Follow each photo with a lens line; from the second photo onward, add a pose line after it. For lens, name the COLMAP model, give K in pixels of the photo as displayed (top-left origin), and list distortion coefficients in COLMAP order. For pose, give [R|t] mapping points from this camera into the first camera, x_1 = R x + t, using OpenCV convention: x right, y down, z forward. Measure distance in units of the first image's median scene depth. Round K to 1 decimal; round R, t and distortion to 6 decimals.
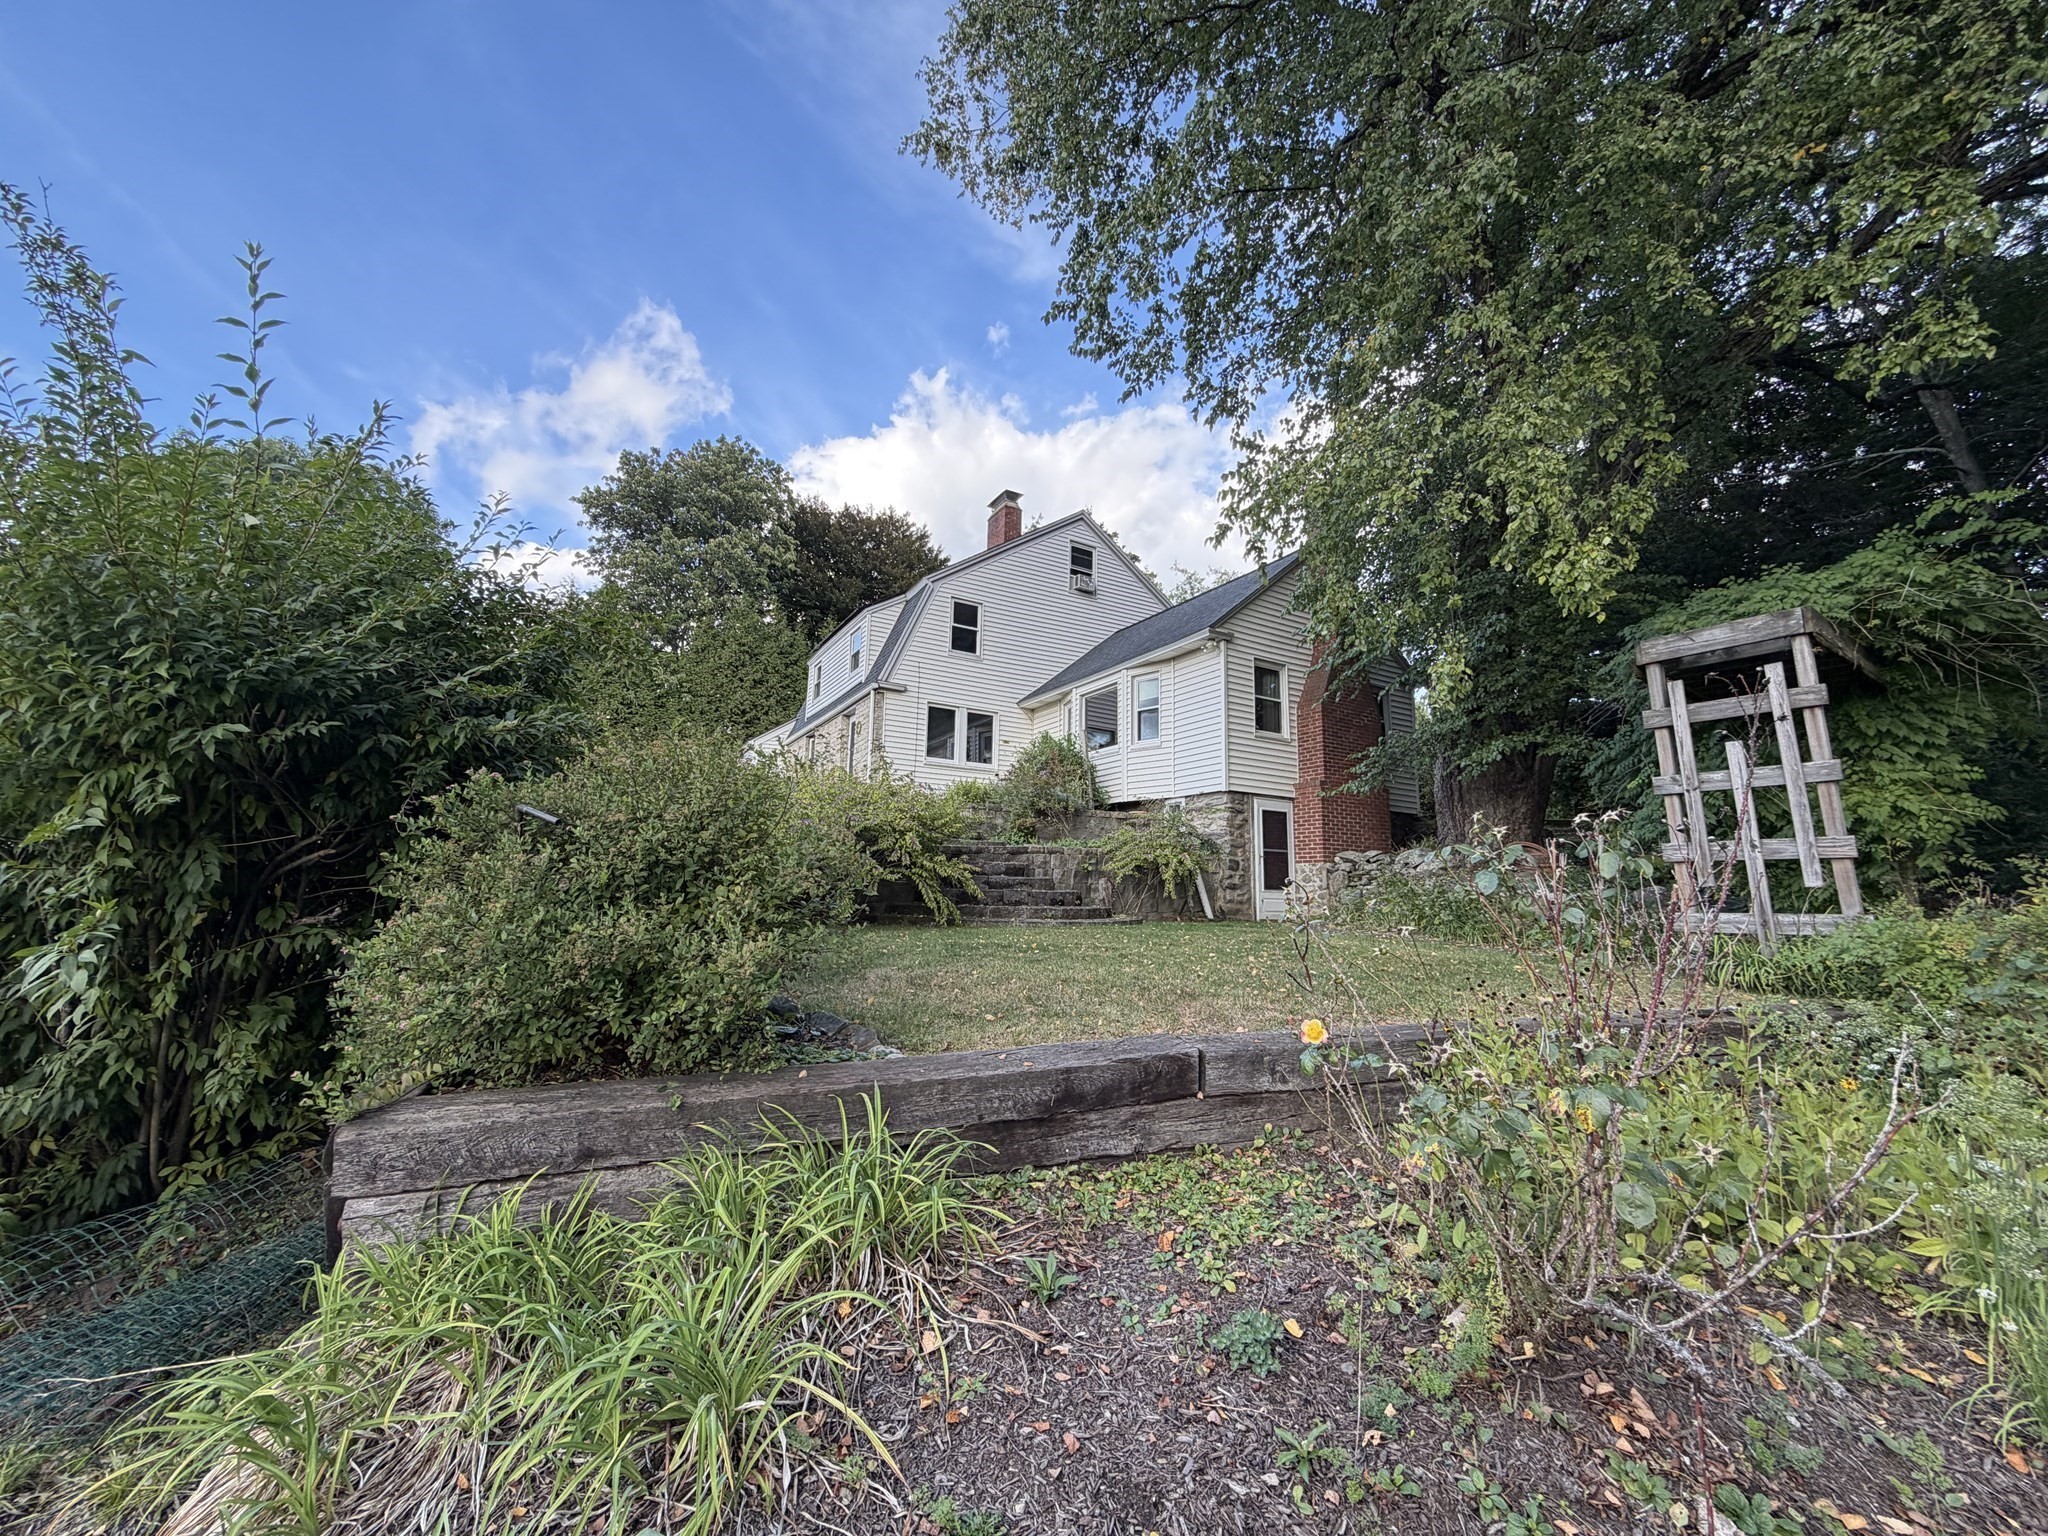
lens RADIAL K [[803.4, 0, 1024.0], [0, 803.4, 768.0], [0, 0, 1]] dist [0.001129, 0.000601]
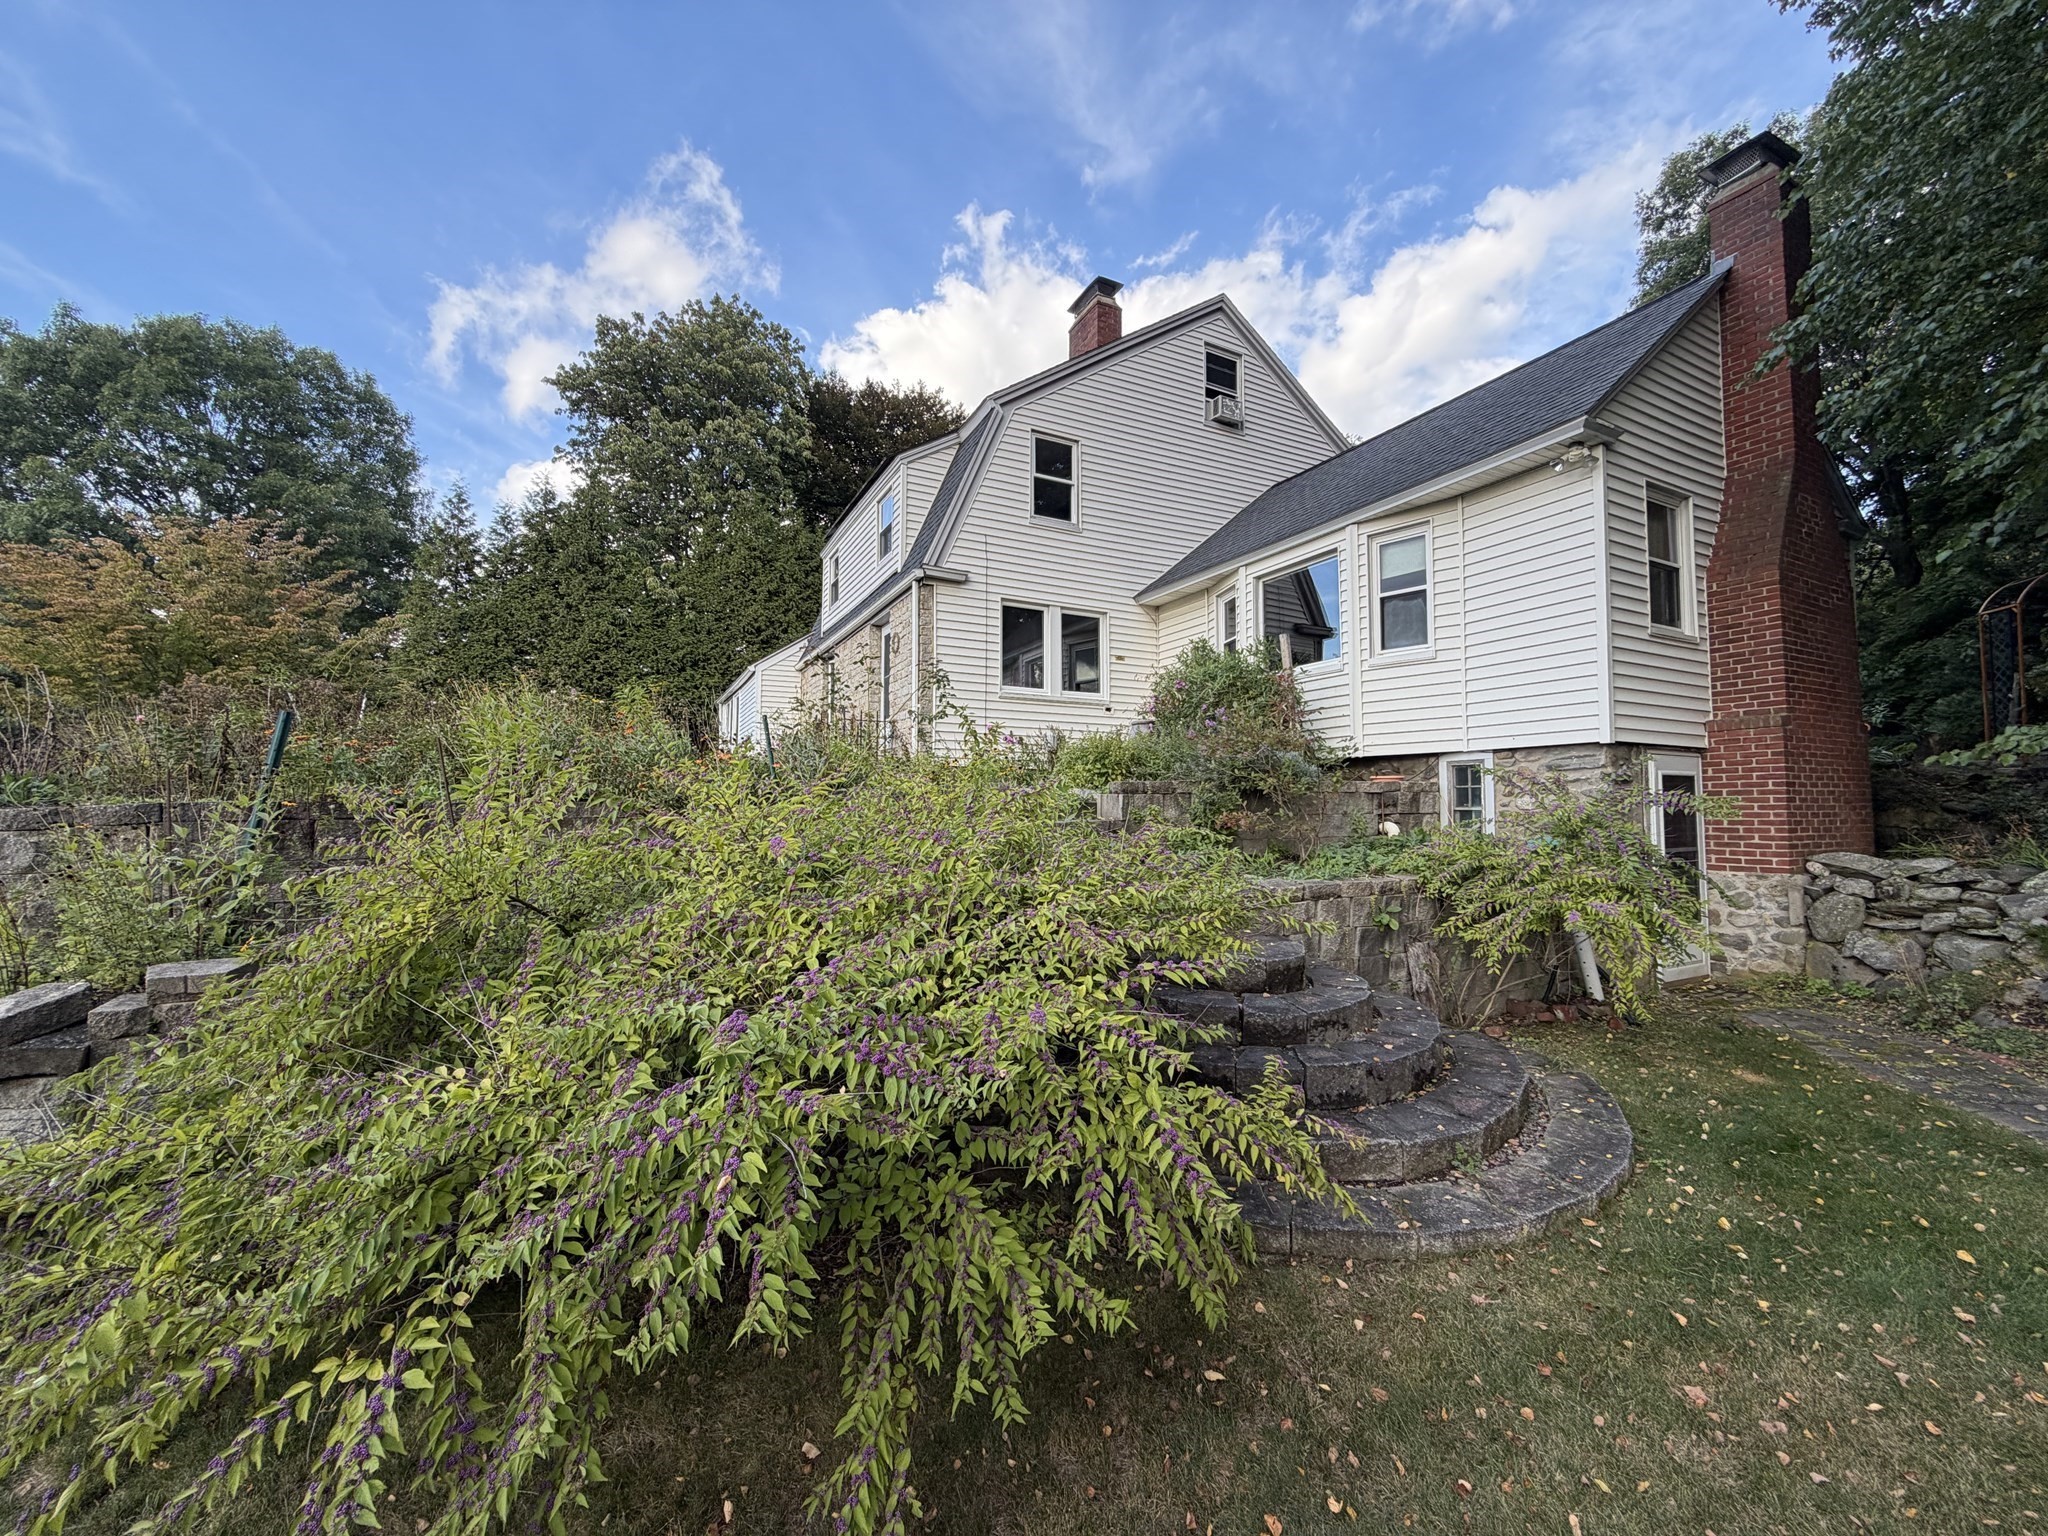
lens RADIAL K [[803.4, 0, 1024.0], [0, 803.4, 768.0], [0, 0, 1]] dist [0.001129, 0.000601]
pose [[0.998555, -0.022862, -0.048630, -0.070175], [0.027883, 0.994059, 0.105214, -0.014387], [0.045936, -0.106418, 0.993260, 0.335961]]
